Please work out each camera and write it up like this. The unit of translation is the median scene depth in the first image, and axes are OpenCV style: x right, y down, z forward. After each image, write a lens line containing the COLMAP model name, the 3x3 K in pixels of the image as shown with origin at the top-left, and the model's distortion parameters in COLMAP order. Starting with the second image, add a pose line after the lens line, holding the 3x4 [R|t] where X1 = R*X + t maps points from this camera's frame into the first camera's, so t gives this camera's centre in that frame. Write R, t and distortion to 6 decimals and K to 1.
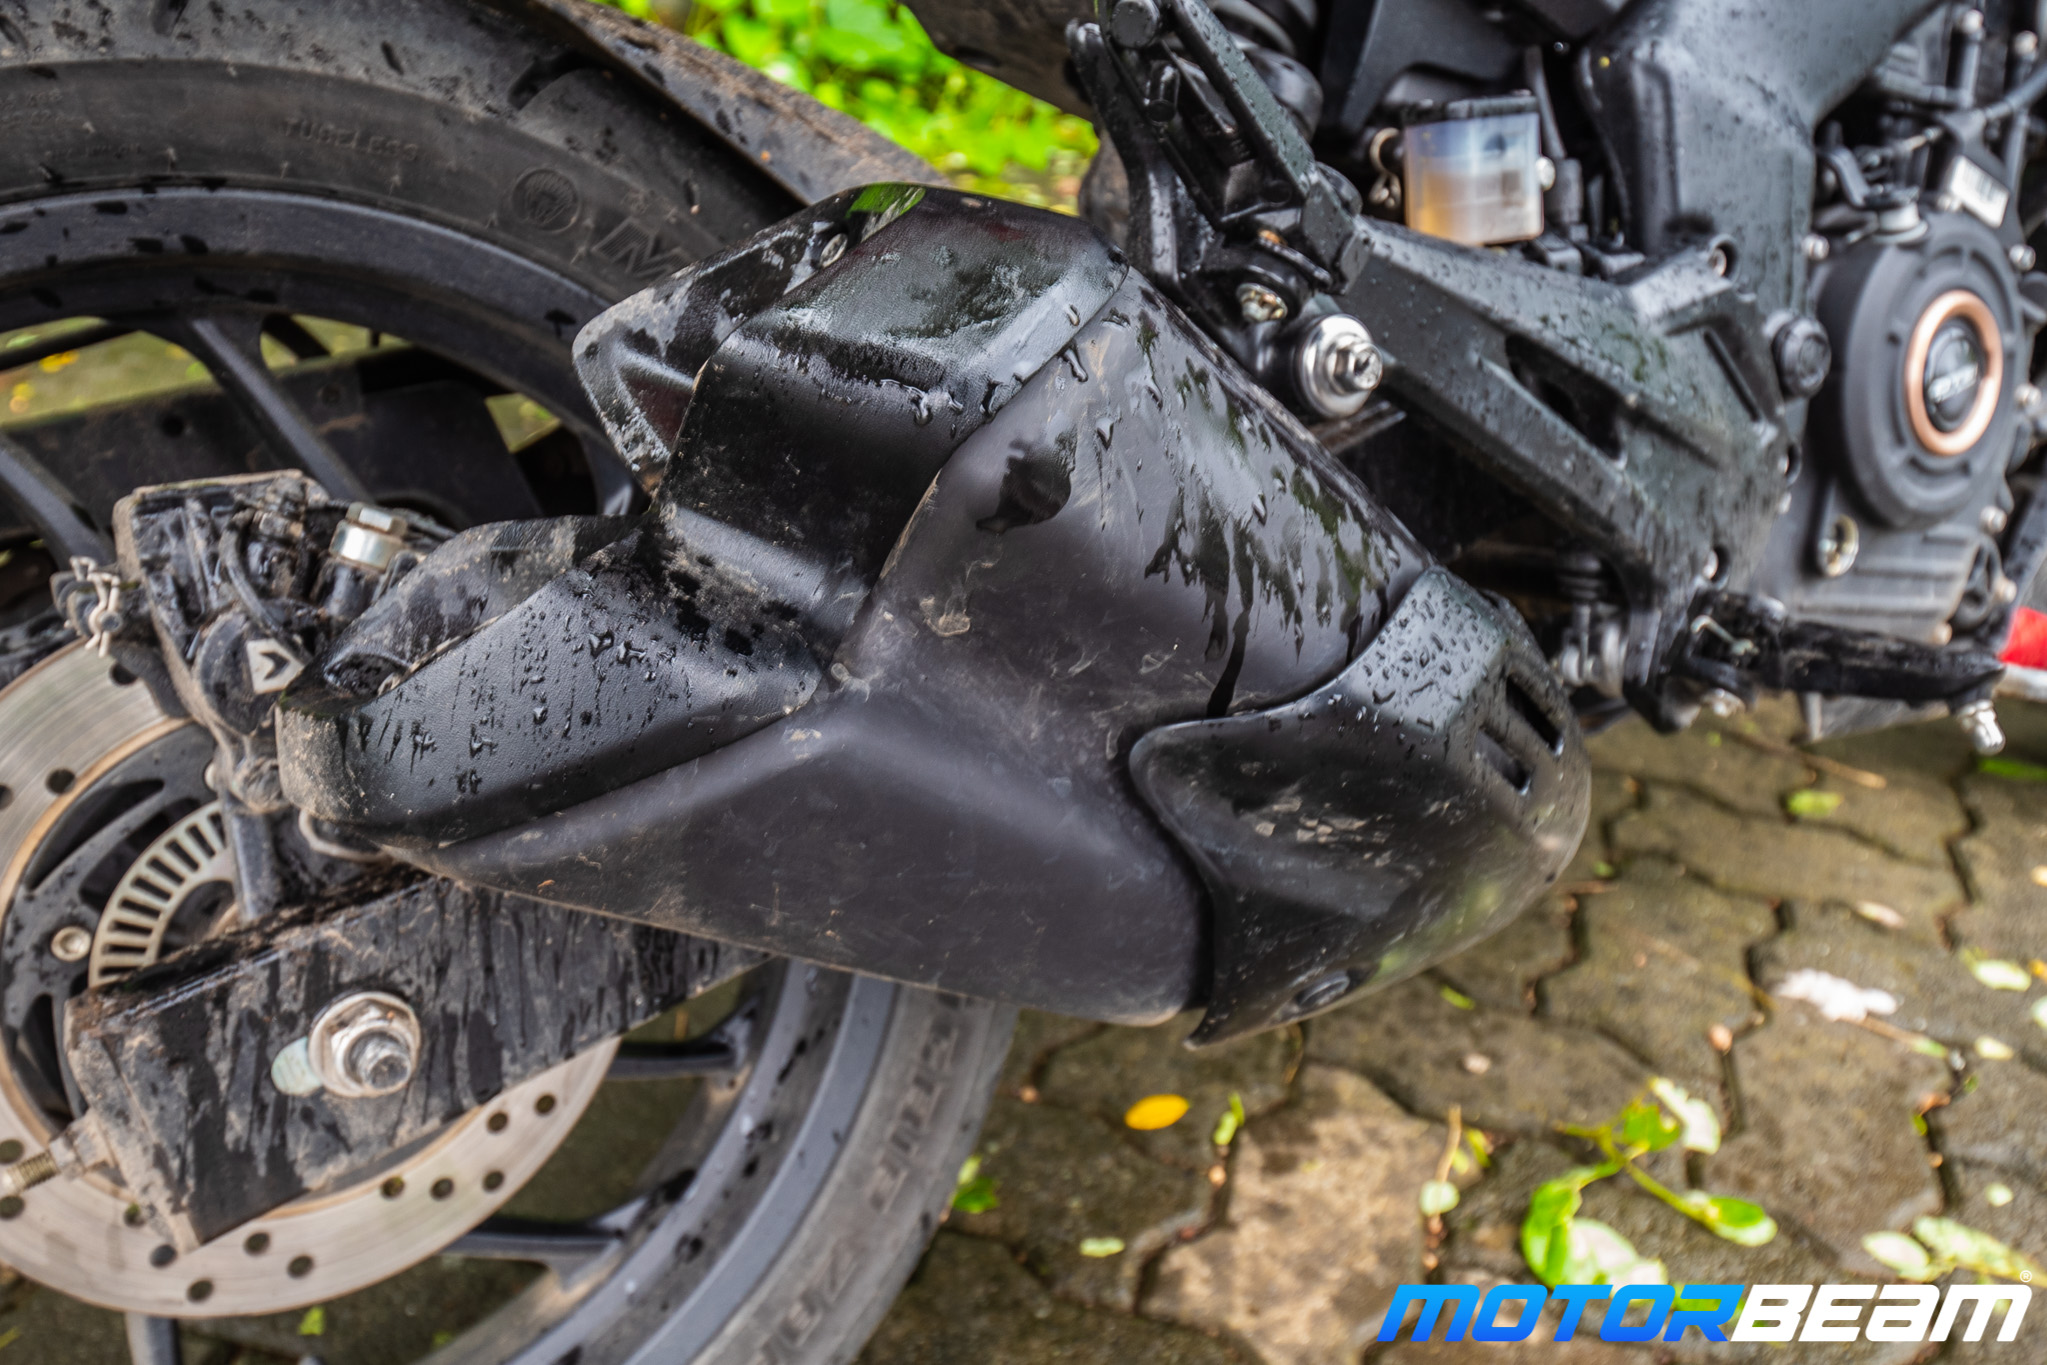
lens RADIAL K [[1853.0, 0, 1044.2], [0, 1853.0, 683.8], [0, 0, 1]] dist [0.003943, -0.010639]
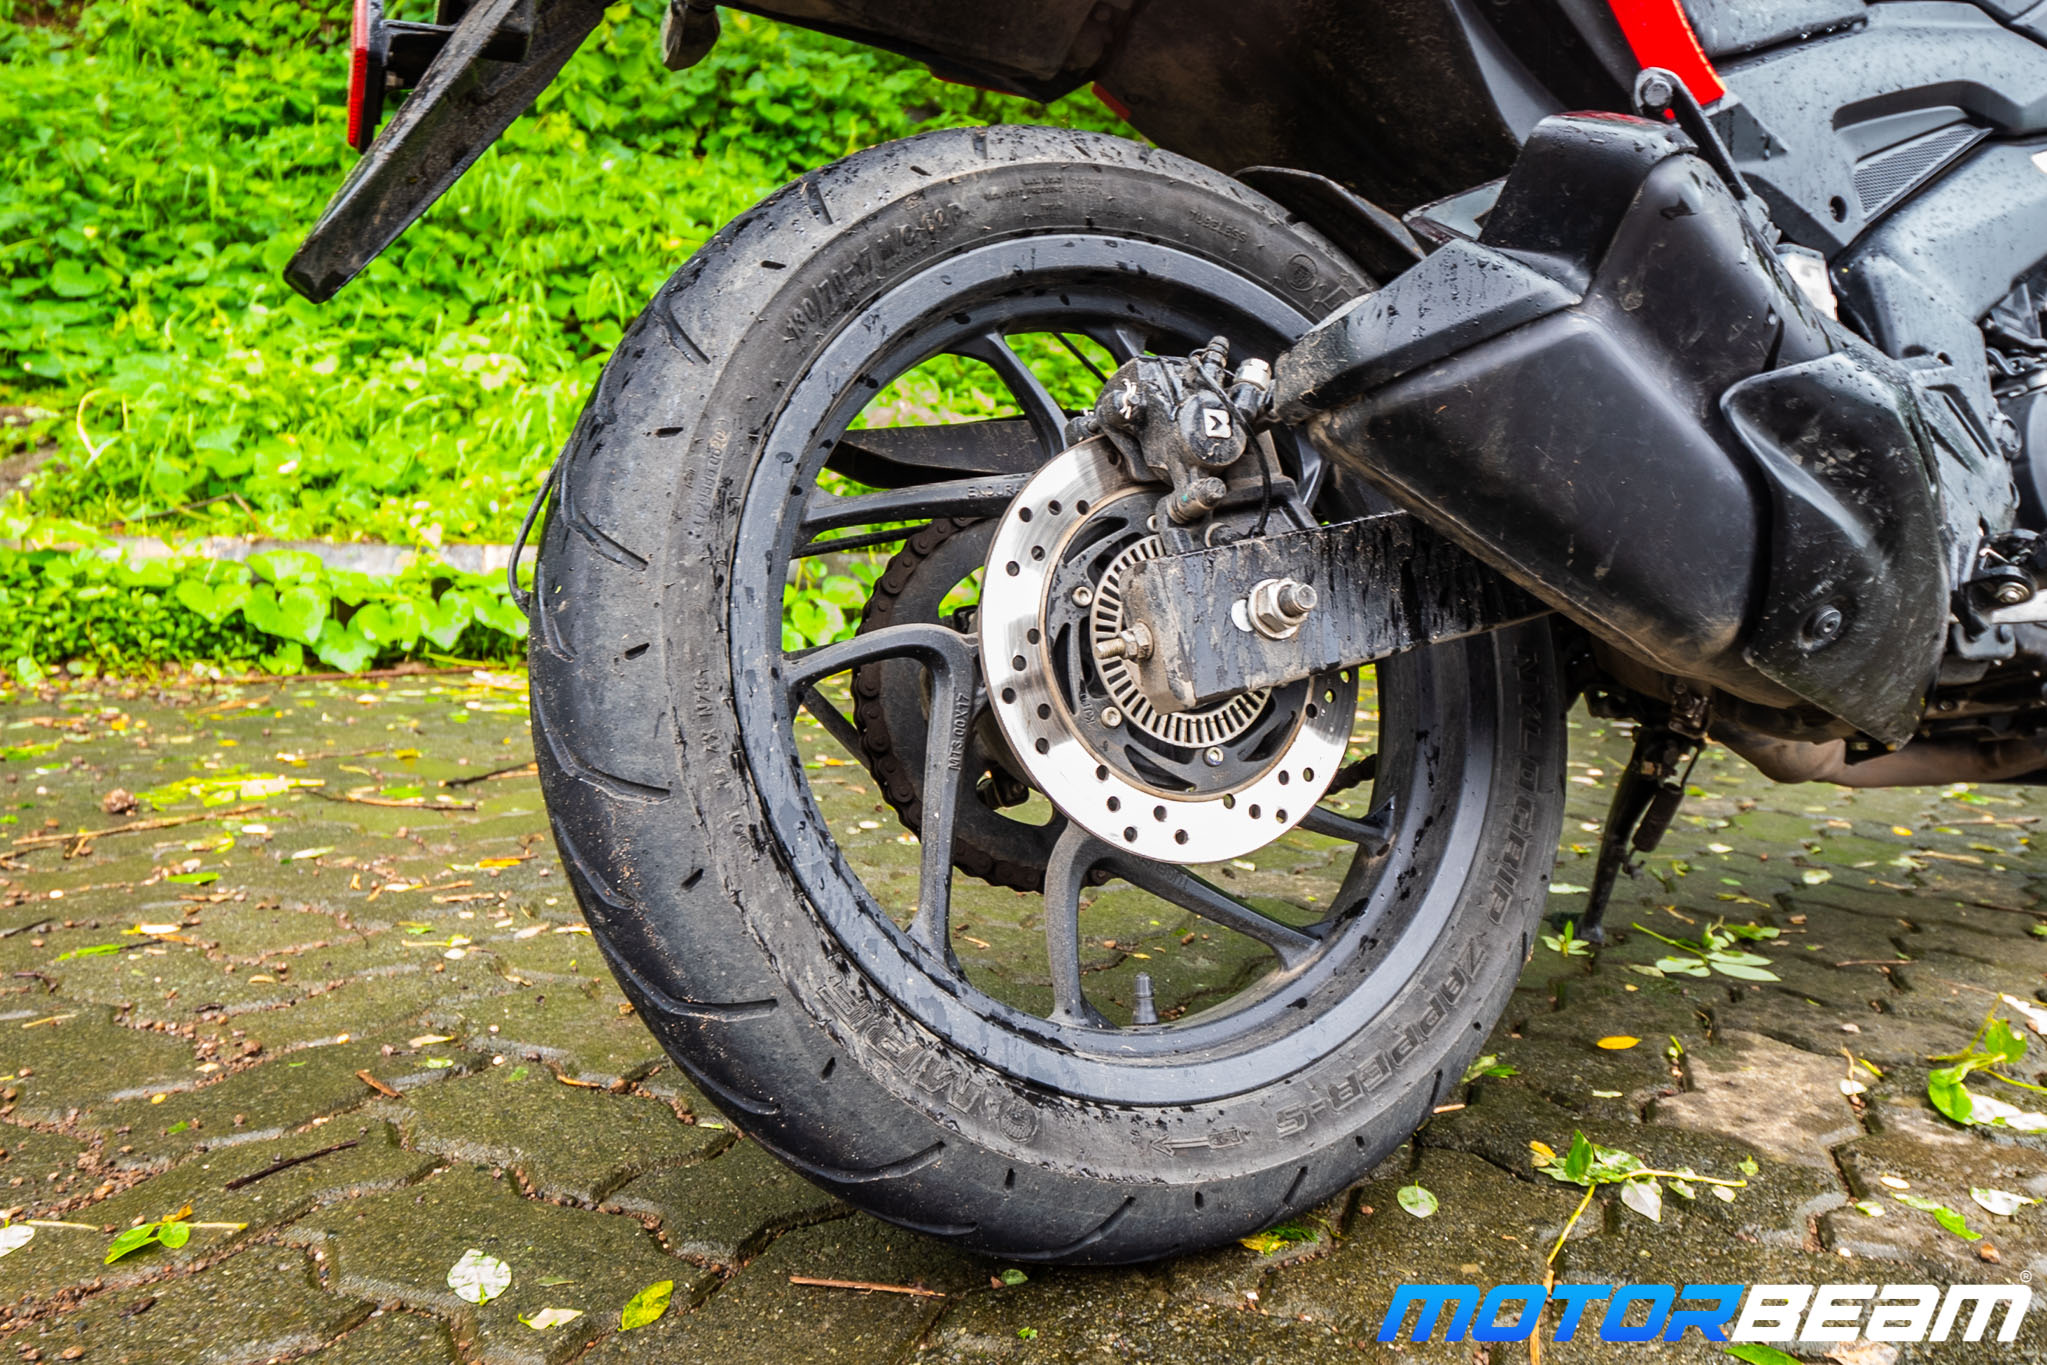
lens RADIAL K [[1474.6, 0, 1100.8], [0, 1474.6, 611.9], [0, 0, 1]] dist [0.003003, -0.008458]
pose [[0.994979, -0.040635, -0.091466, -0.326305], [0.000698, 0.916669, -0.399647, 0.605112], [0.100084, 0.397576, 0.912095, -0.220163]]
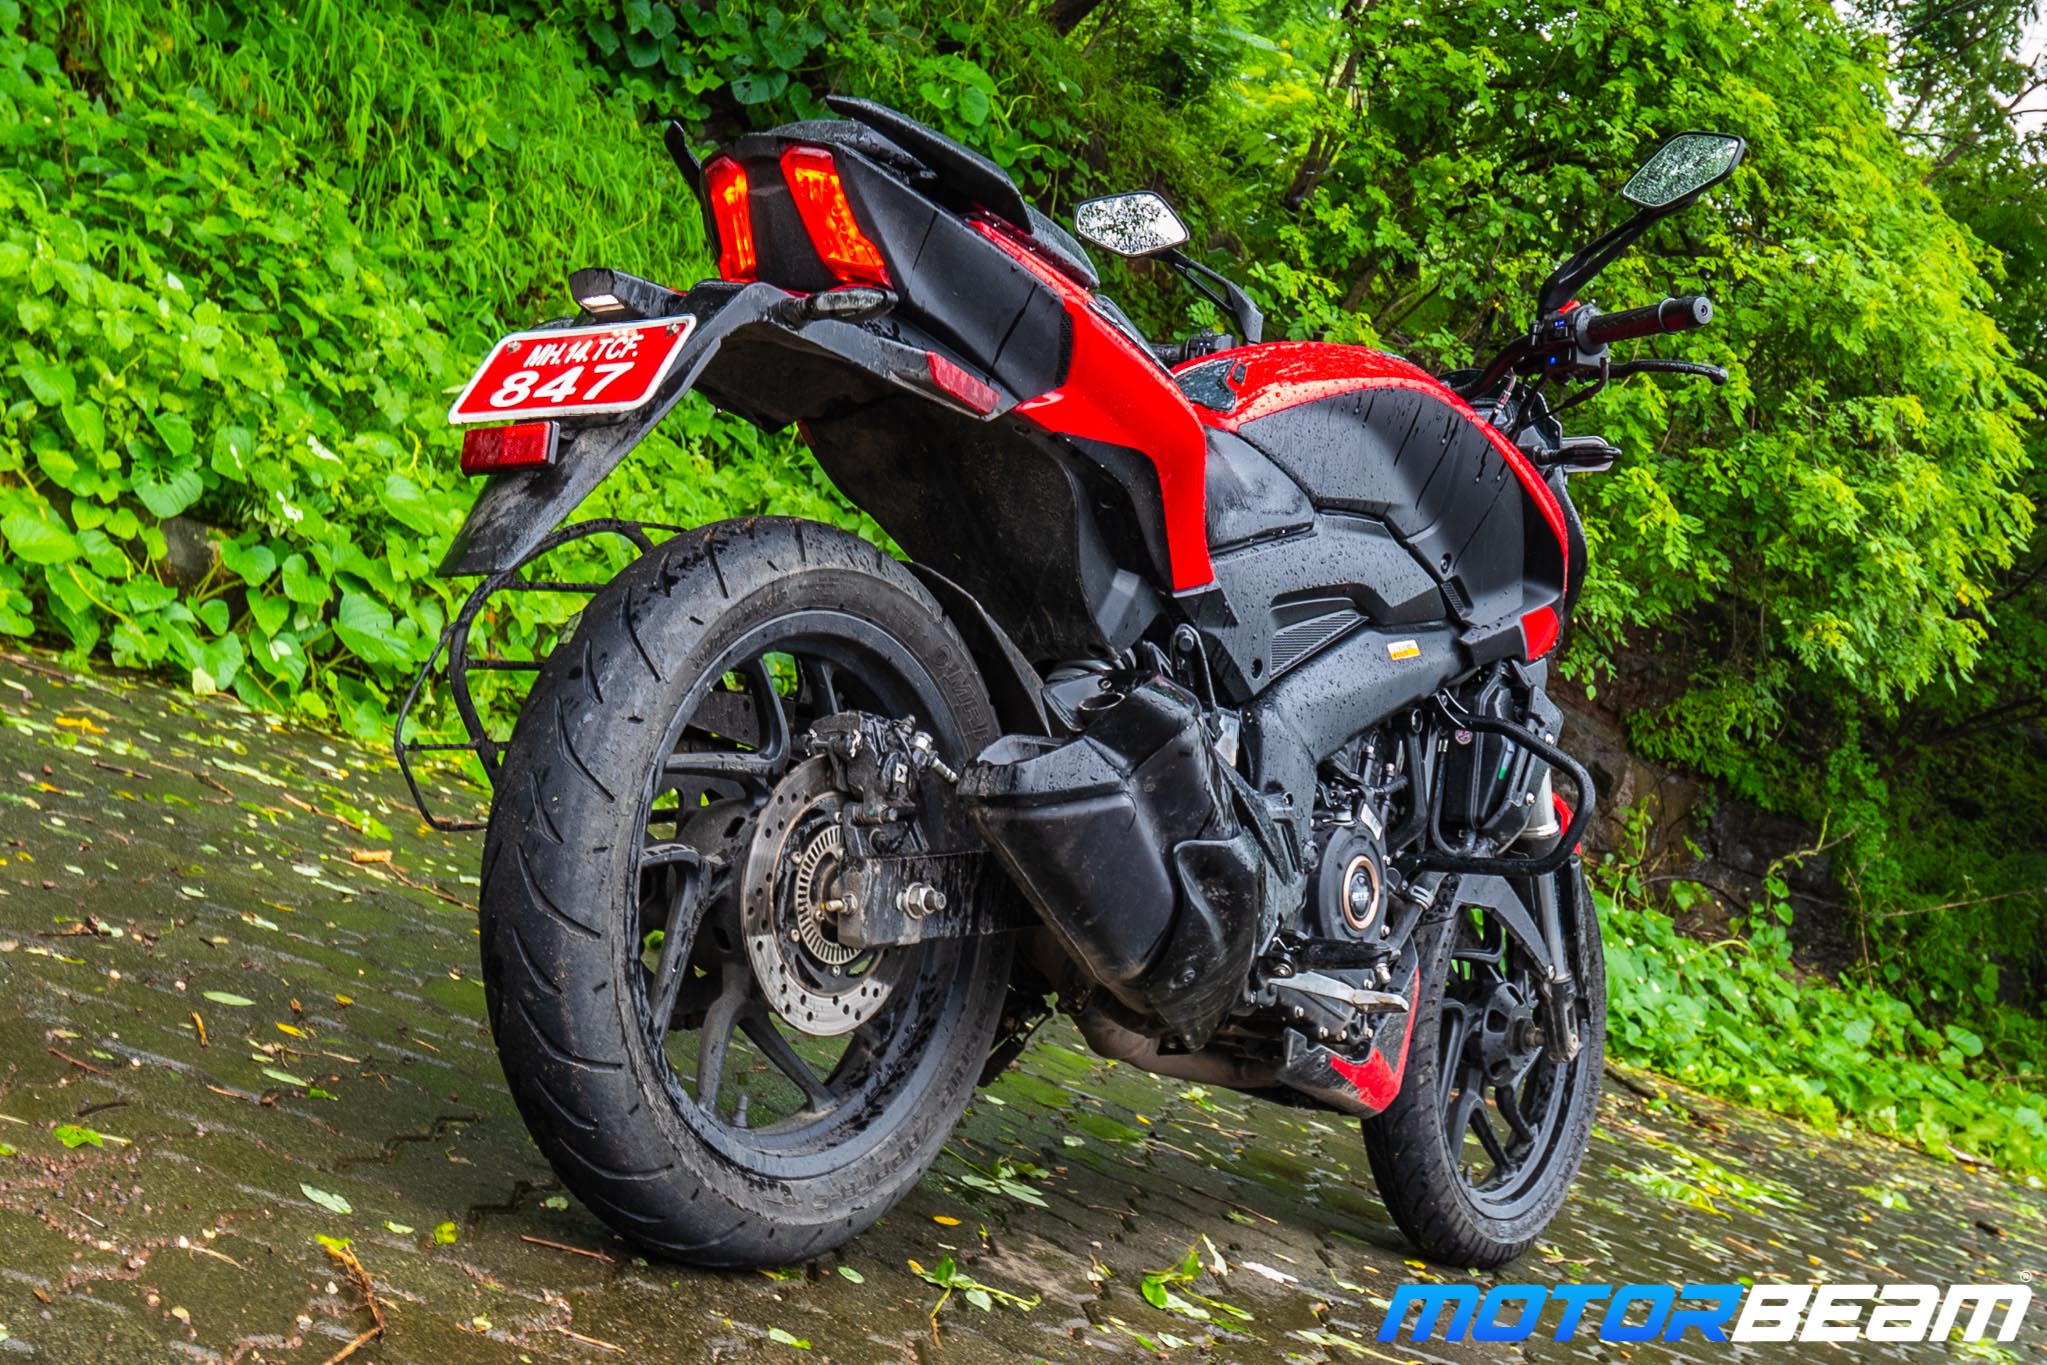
lens RADIAL K [[2607.0, 0, 1023.5], [0, 2607.0, 682.5], [0, 0, 1]] dist [-0.002013, 0.000907]
pose [[0.913010, 0.232130, 0.335453, -1.352829], [-0.087651, 0.914737, -0.394428, 1.203615], [-0.398410, 0.330714, 0.855511, -2.183584]]
